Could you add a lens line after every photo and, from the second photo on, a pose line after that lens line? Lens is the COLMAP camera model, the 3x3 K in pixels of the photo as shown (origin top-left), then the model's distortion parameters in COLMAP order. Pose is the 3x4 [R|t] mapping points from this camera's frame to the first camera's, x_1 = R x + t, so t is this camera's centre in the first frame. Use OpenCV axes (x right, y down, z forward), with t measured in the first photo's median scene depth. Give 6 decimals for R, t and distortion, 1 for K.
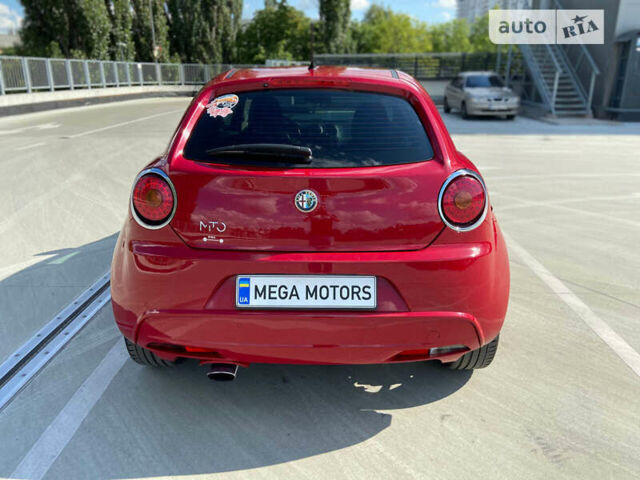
lens RADIAL K [[477.6, 0, 320.0], [0, 477.6, 240.0], [0, 0, 1]] dist [0.118463, -0.135964]
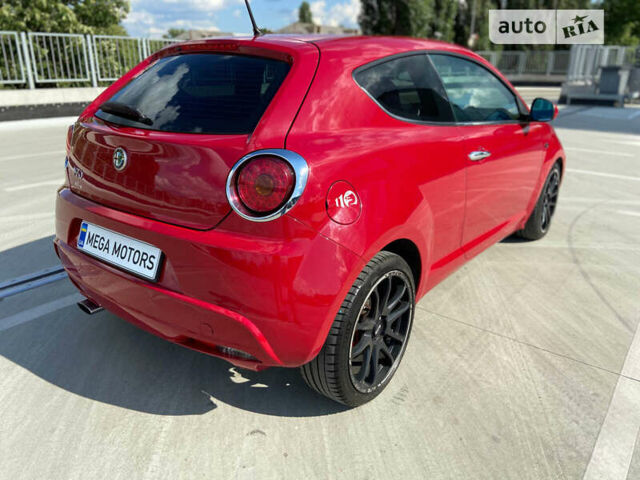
lens RADIAL K [[477.6, 0, 320.0], [0, 477.6, 240.0], [0, 0, 1]] dist [0.118463, -0.135964]
pose [[0.804183, 0.209753, -0.556142, 0.888268], [-0.199989, 0.976596, 0.079145, -0.077605], [0.559727, 0.047575, 0.827310, 0.377810]]
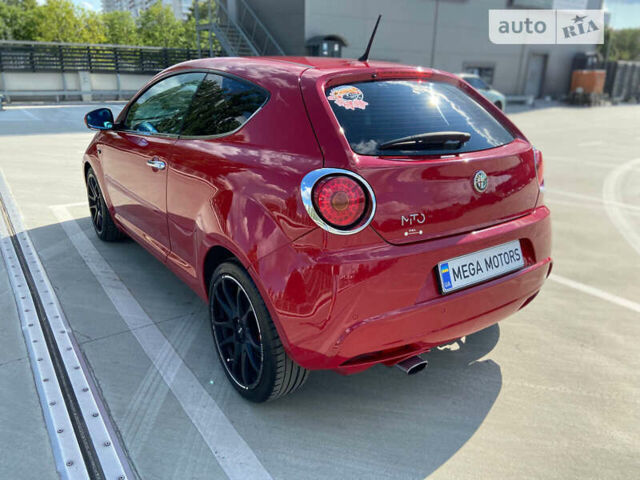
lens RADIAL K [[477.6, 0, 320.0], [0, 477.6, 240.0], [0, 0, 1]] dist [0.118463, -0.135964]
pose [[0.803597, -0.180011, 0.567299, -0.935424], [0.175166, 0.982481, 0.063626, -0.081759], [-0.568814, 0.048241, 0.821050, 0.299213]]
